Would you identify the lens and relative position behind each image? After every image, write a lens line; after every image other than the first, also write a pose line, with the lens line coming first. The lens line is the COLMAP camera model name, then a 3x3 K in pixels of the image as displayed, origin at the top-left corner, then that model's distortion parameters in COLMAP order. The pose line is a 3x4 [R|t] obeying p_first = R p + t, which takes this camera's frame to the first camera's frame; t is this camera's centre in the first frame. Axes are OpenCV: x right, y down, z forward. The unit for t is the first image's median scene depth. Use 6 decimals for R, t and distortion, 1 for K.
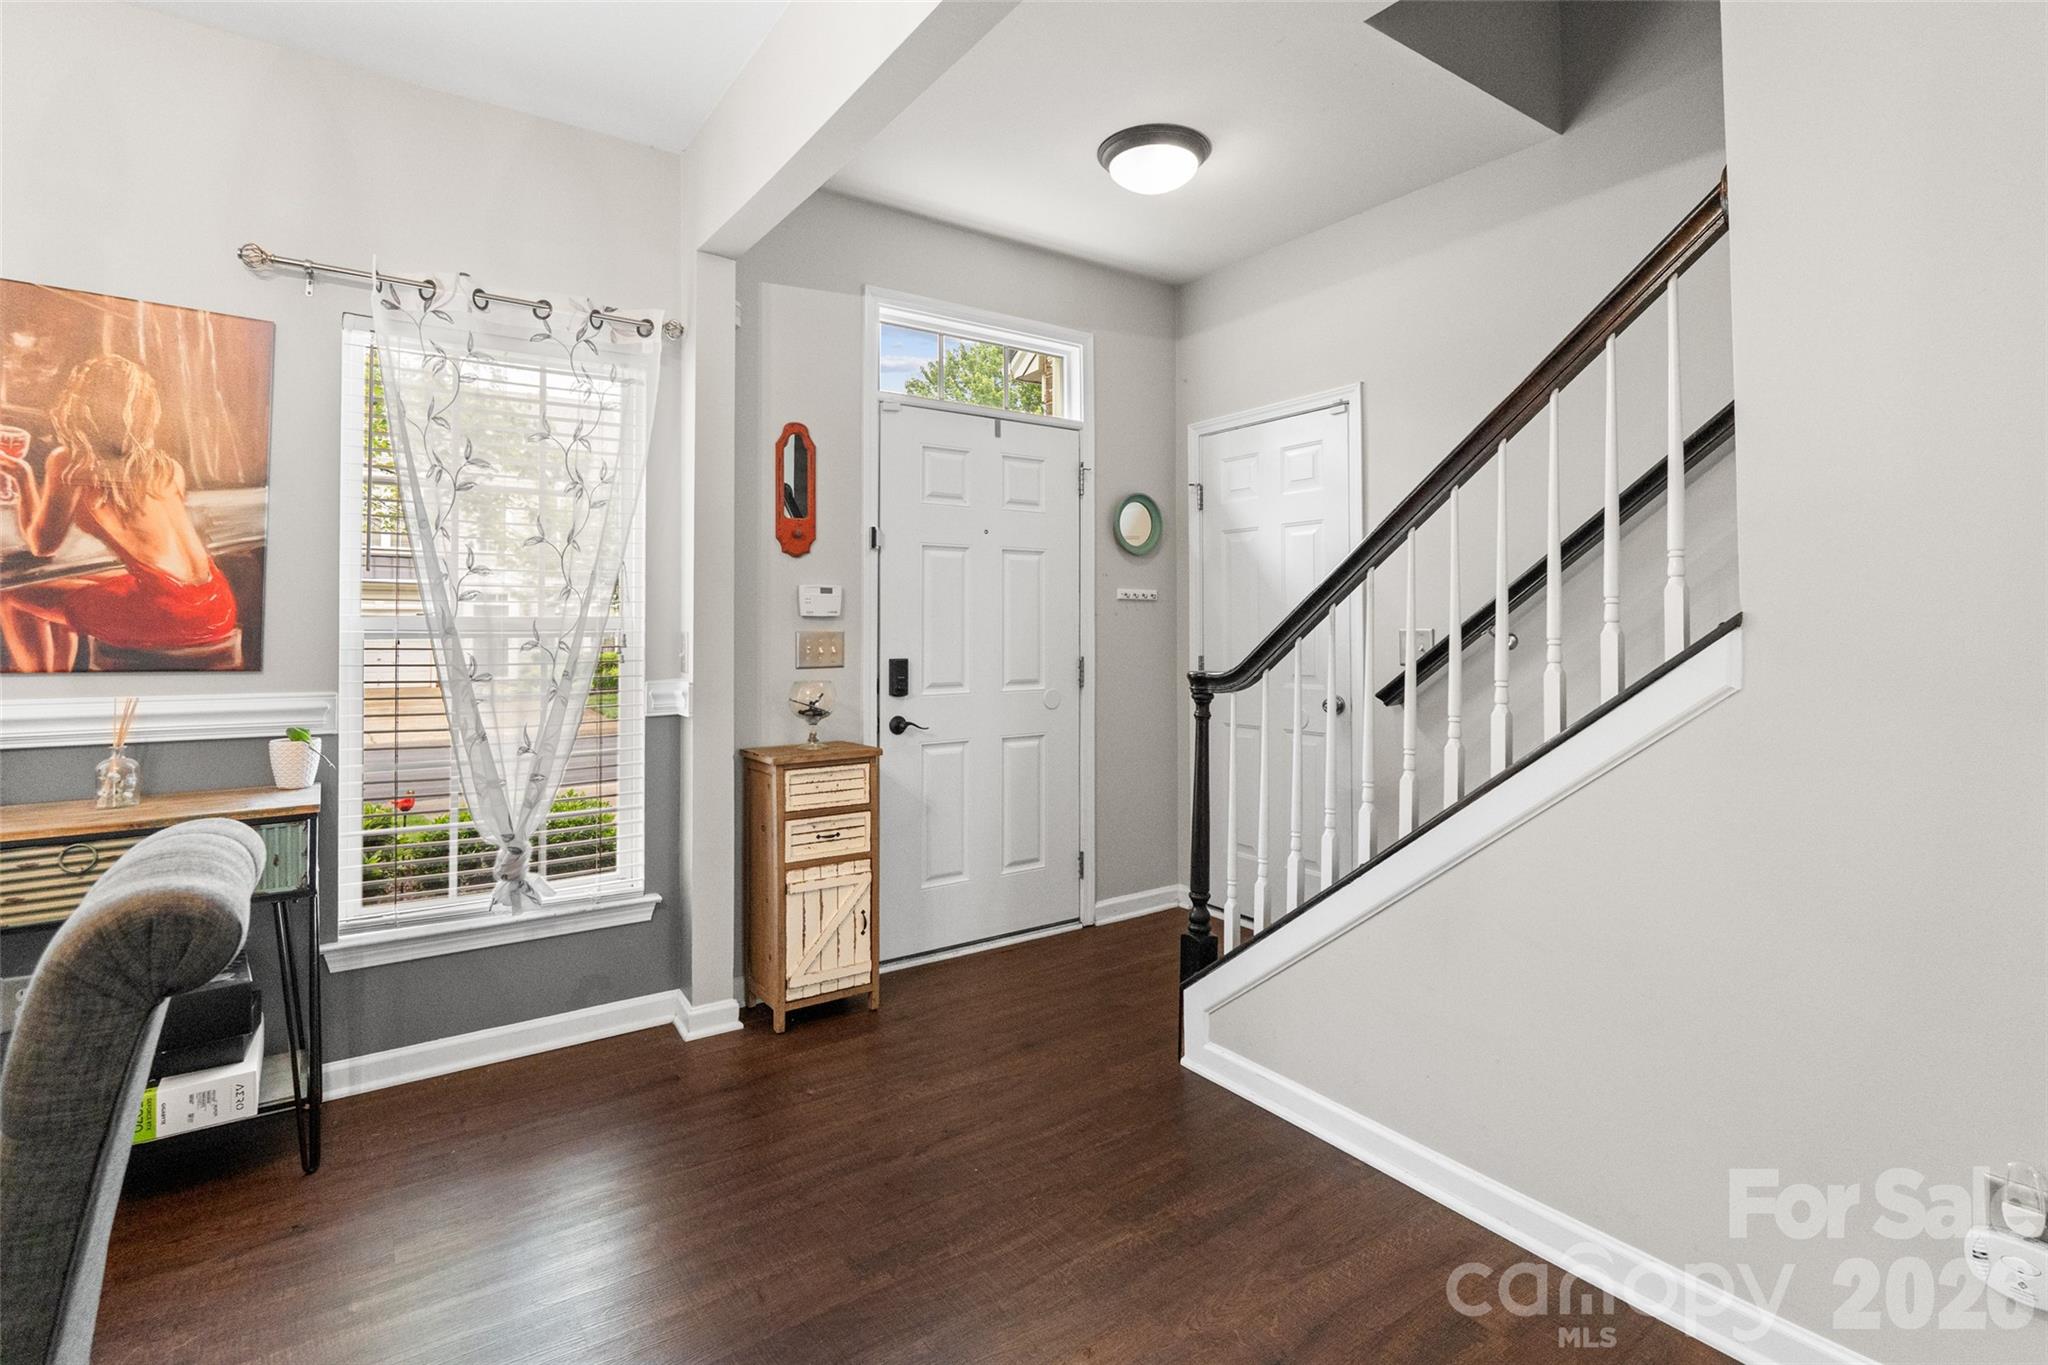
lens RADIAL K [[969.7, 0, 1033.9], [0, 969.7, 606.5], [0, 0, 1]] dist [-0.003030, 0.000287]
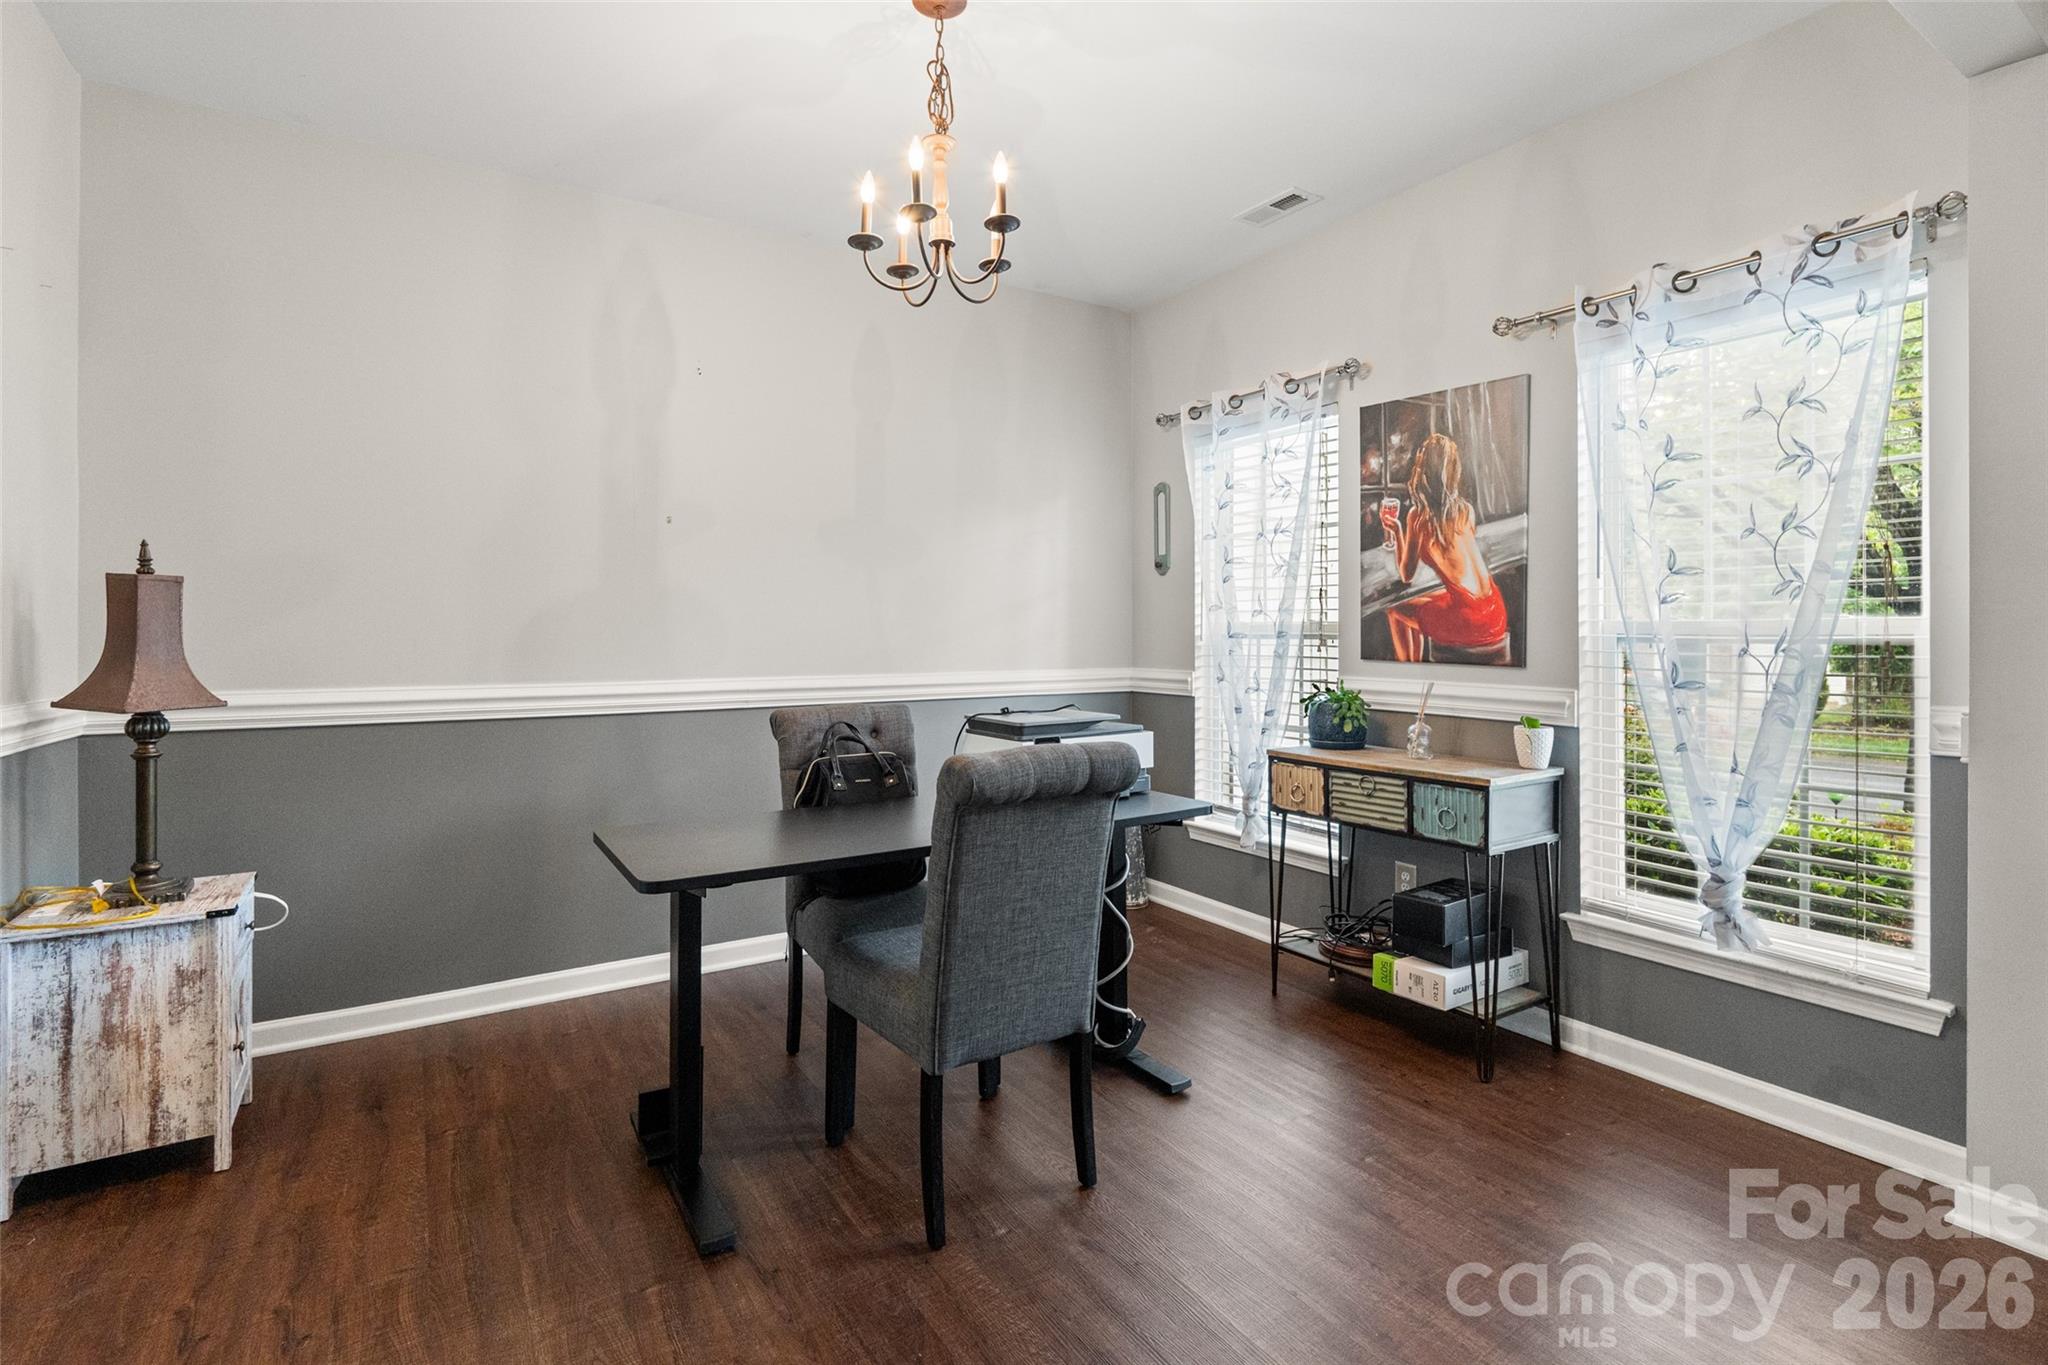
lens RADIAL K [[948.8, 0, 1017.7], [0, 948.8, 631.4], [0, 0, 1]] dist [-0.000001, -0.000278]
pose [[-0.030822, 0.000022, -0.999525, 0.410898], [0.018124, 0.999836, -0.000537, 0.011447], [0.999361, -0.018132, -0.030817, 0.421633]]
